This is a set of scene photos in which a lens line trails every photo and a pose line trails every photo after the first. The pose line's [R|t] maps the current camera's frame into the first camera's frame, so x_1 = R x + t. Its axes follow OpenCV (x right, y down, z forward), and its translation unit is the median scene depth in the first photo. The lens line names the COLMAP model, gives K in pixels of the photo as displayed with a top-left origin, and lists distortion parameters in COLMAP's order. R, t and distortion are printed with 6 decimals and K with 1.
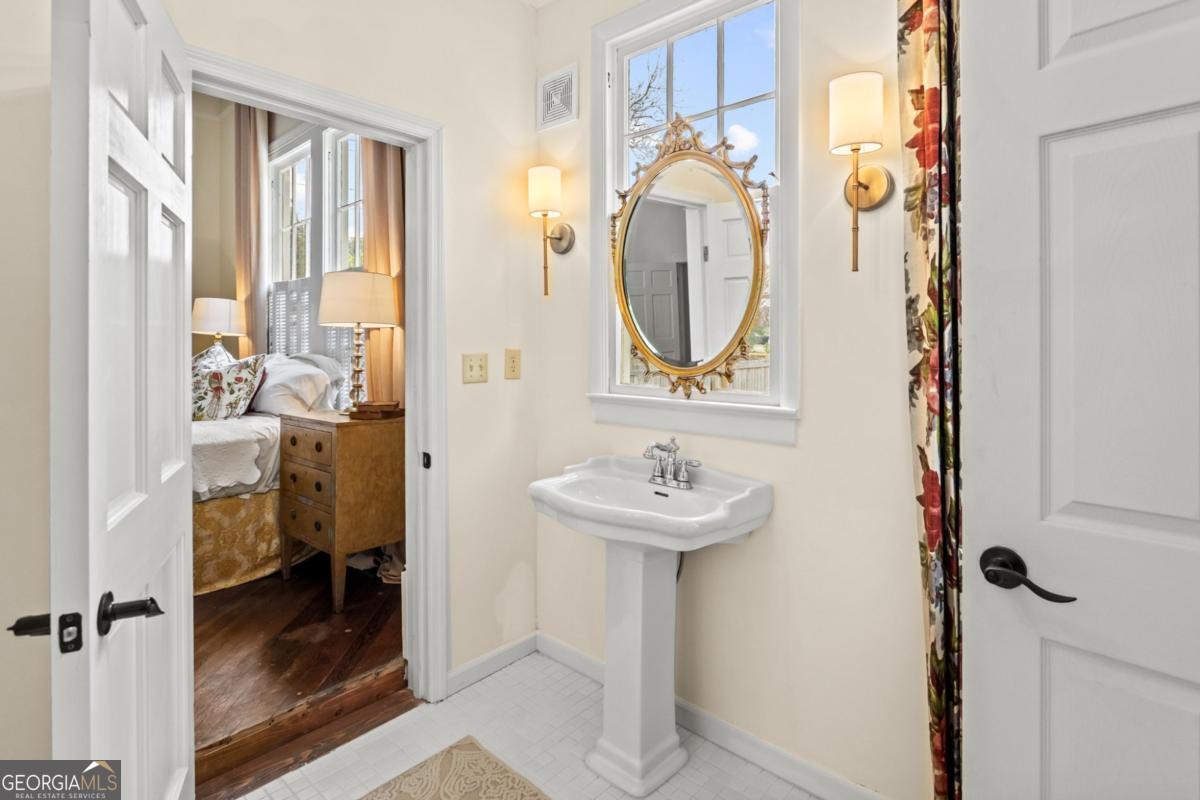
lens RADIAL K [[589.0, 0, 601.8], [0, 589.0, 344.6], [0, 0, 1]] dist [-0.014001, 0.000228]
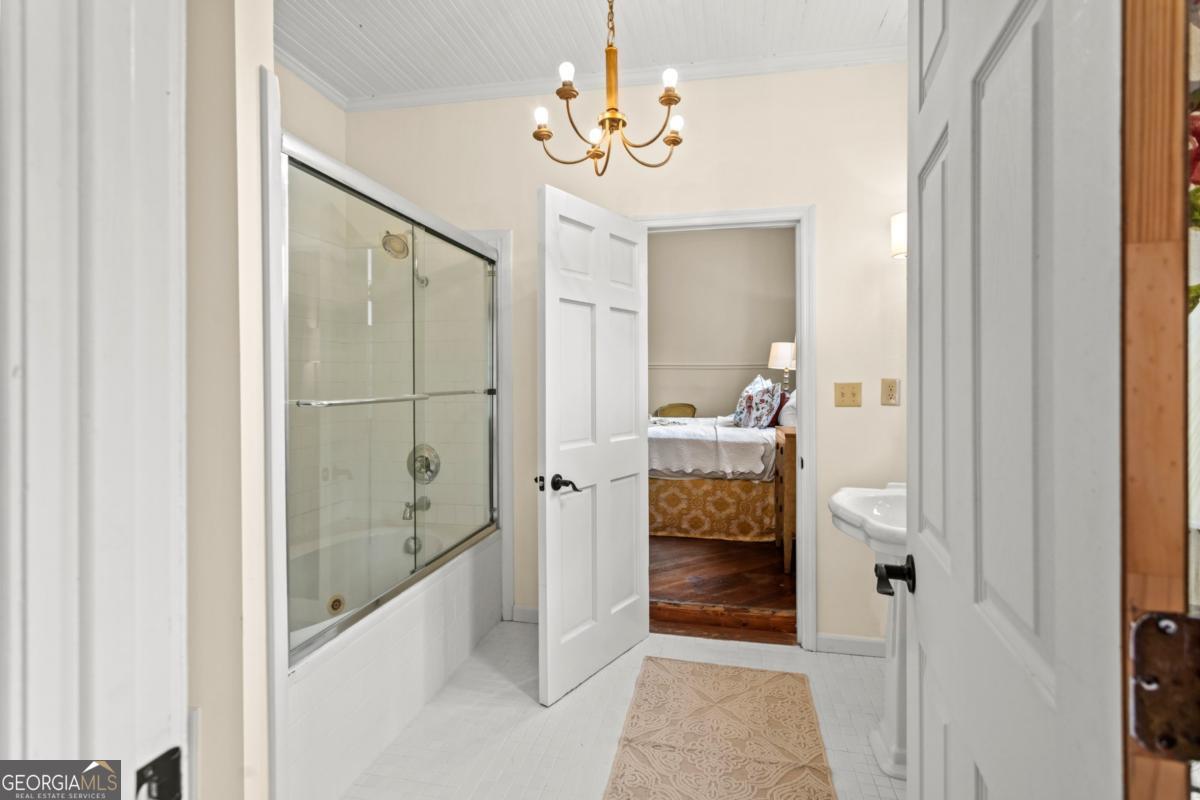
lens RADIAL K [[574.9, 0, 602.2], [0, 574.9, 389.9], [0, 0, 1]] dist [0.005173, 0.000279]
pose [[0.480616, 0.016877, -0.876769, 0.448073], [0.002394, 0.999786, 0.020557, 0.003958], [0.876928, -0.011979, 0.480472, -0.005633]]
